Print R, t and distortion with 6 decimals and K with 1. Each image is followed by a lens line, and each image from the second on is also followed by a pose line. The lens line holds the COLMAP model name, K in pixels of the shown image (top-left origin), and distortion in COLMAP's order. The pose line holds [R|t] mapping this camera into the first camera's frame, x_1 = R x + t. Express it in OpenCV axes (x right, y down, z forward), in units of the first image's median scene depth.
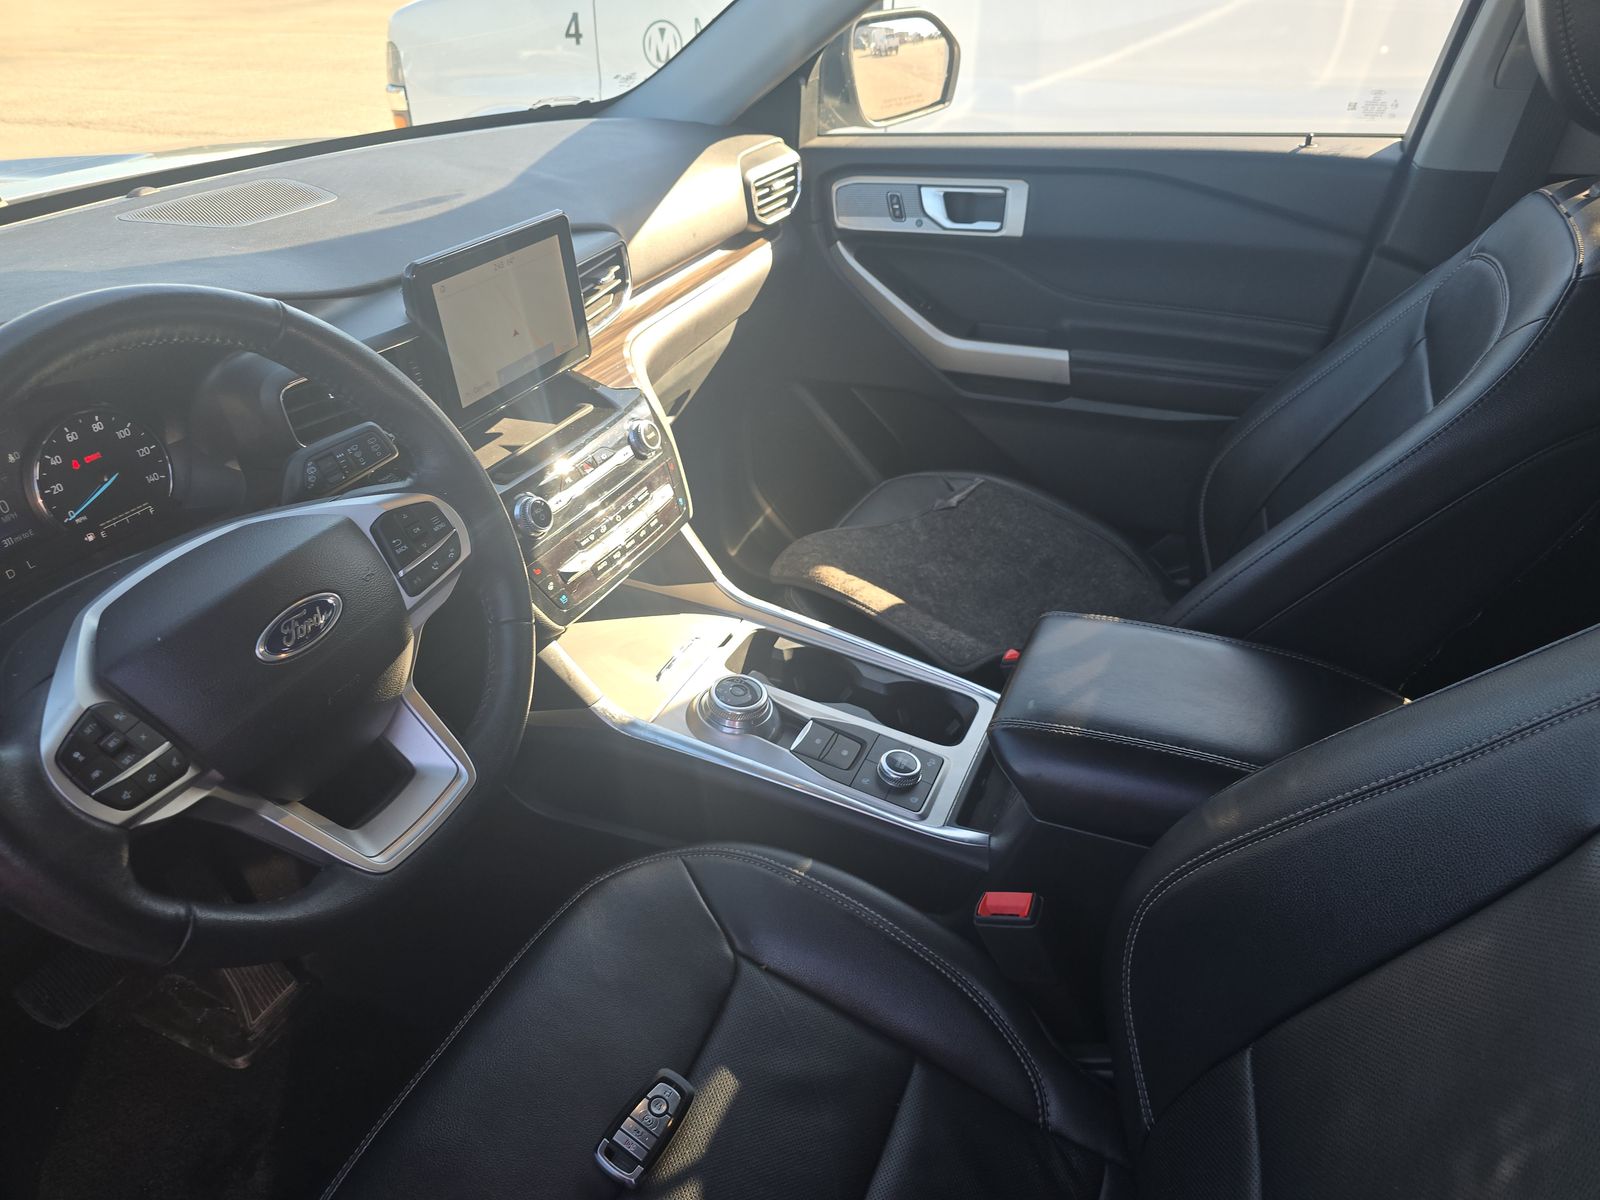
lens RADIAL K [[1077.6, 0, 795.9], [0, 1077.6, 602.5], [0, 0, 1]] dist [0.058790, -0.053782]
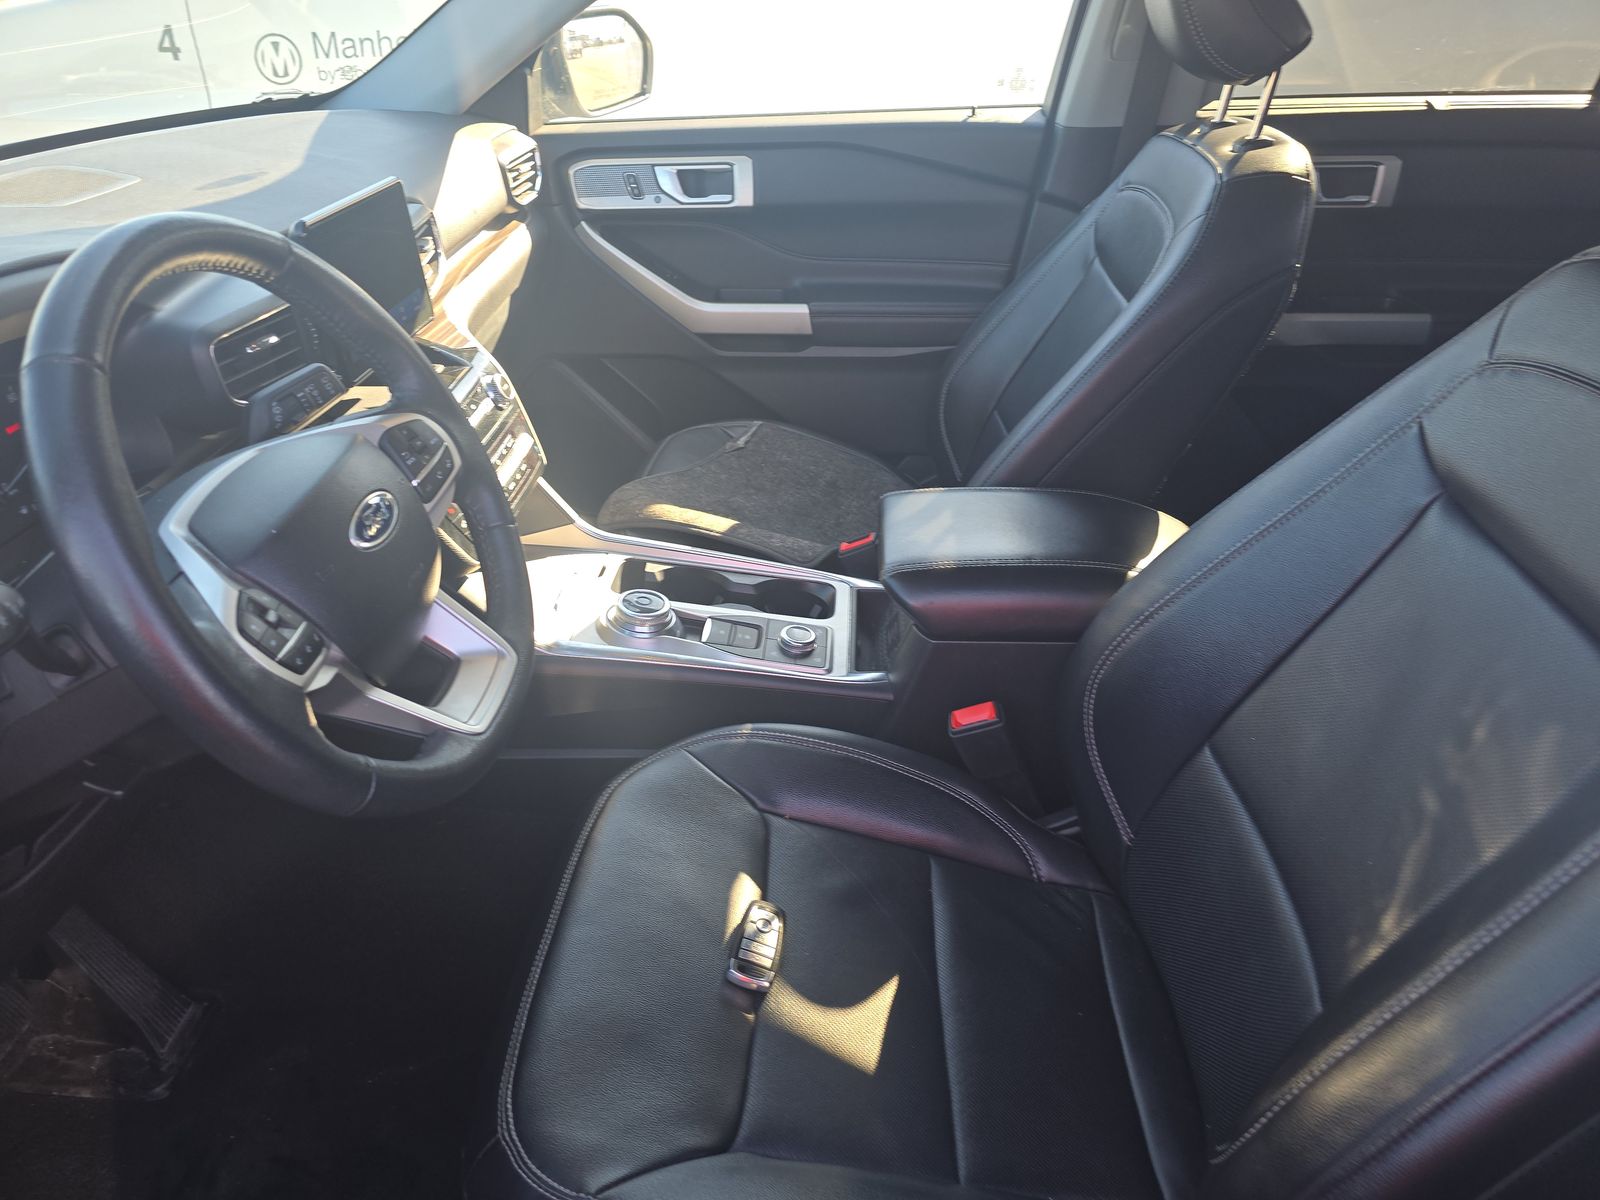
lens RADIAL K [[1077.6, 0, 795.9], [0, 1077.6, 602.5], [0, 0, 1]] dist [0.058790, -0.053782]
pose [[0.937789, -0.164632, 0.305692, -0.182020], [0.170479, 0.985332, 0.007667, 0.075484], [-0.302470, 0.044923, 0.952100, -0.074169]]
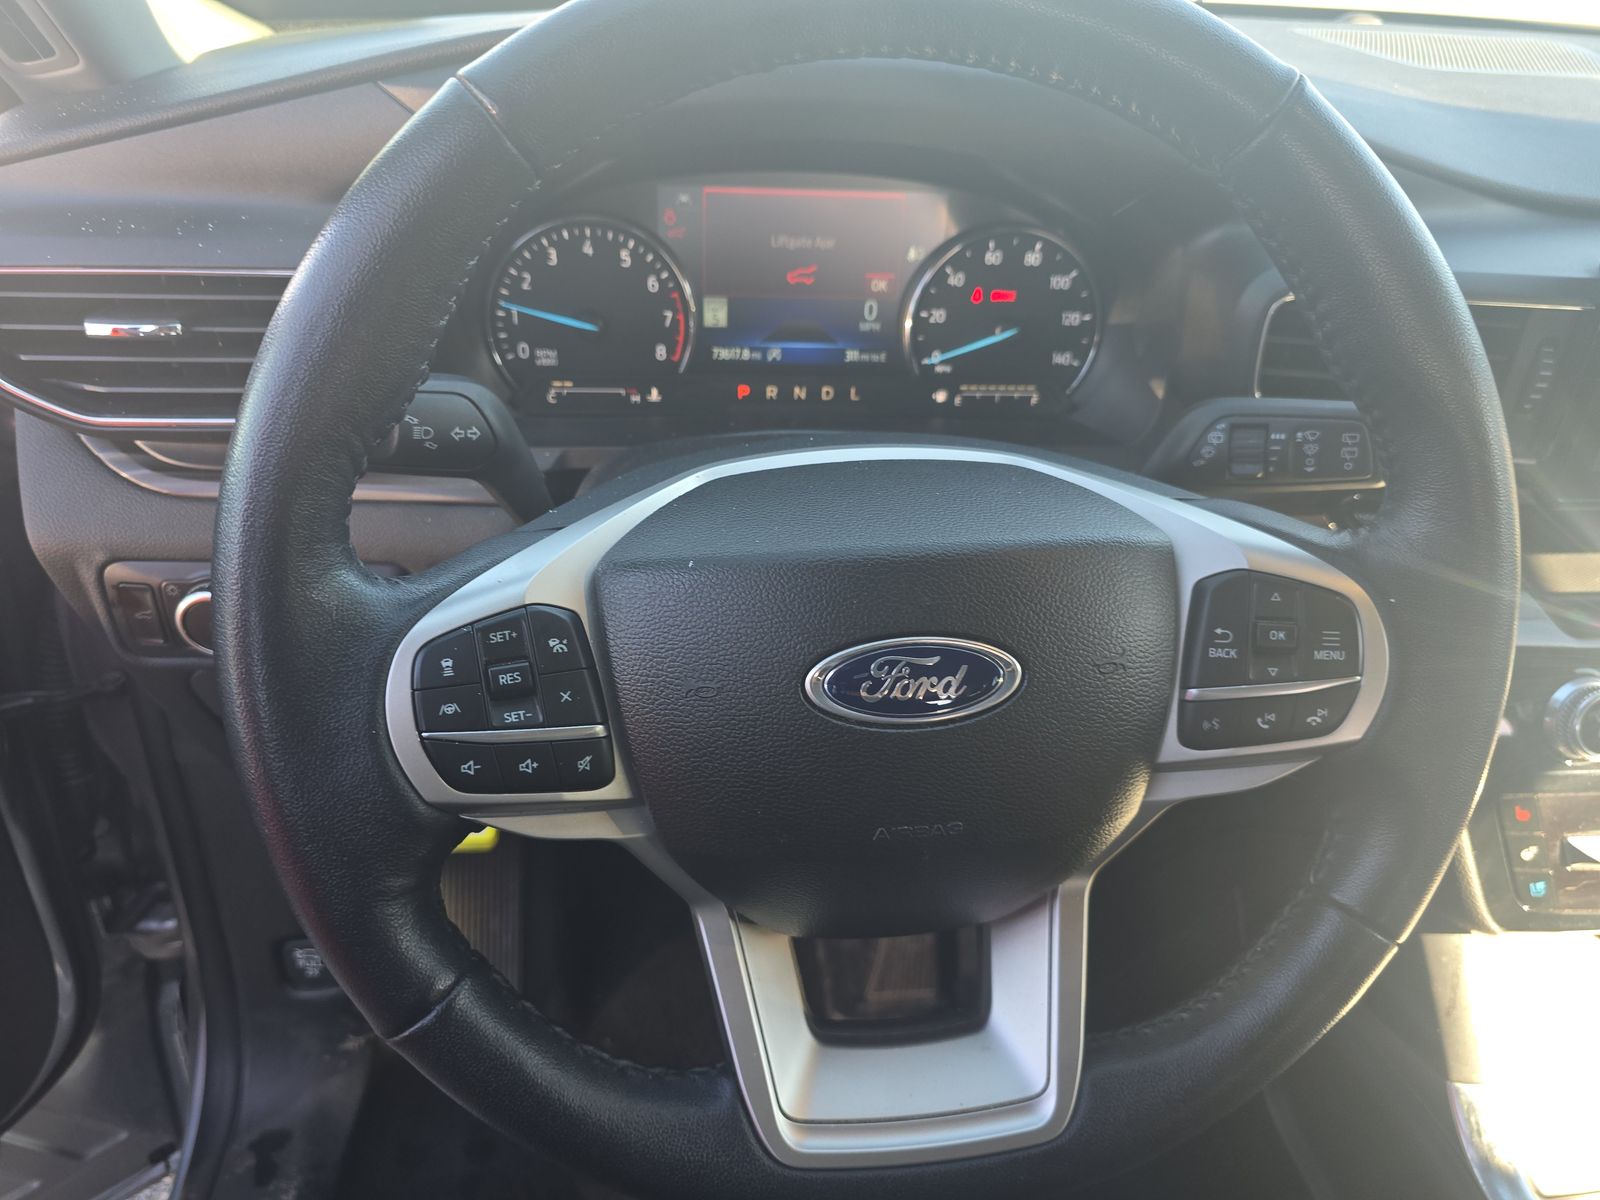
lens RADIAL K [[1130.4, 0, 799.9], [0, 1130.4, 595.7], [0, 0, 1]] dist [0.049213, -0.067858]
pose [[0.501864, 0.511053, -0.697823, -0.063977], [-0.509303, 0.826692, 0.239147, -0.047883], [0.699101, 0.235384, 0.675168, 0.273589]]
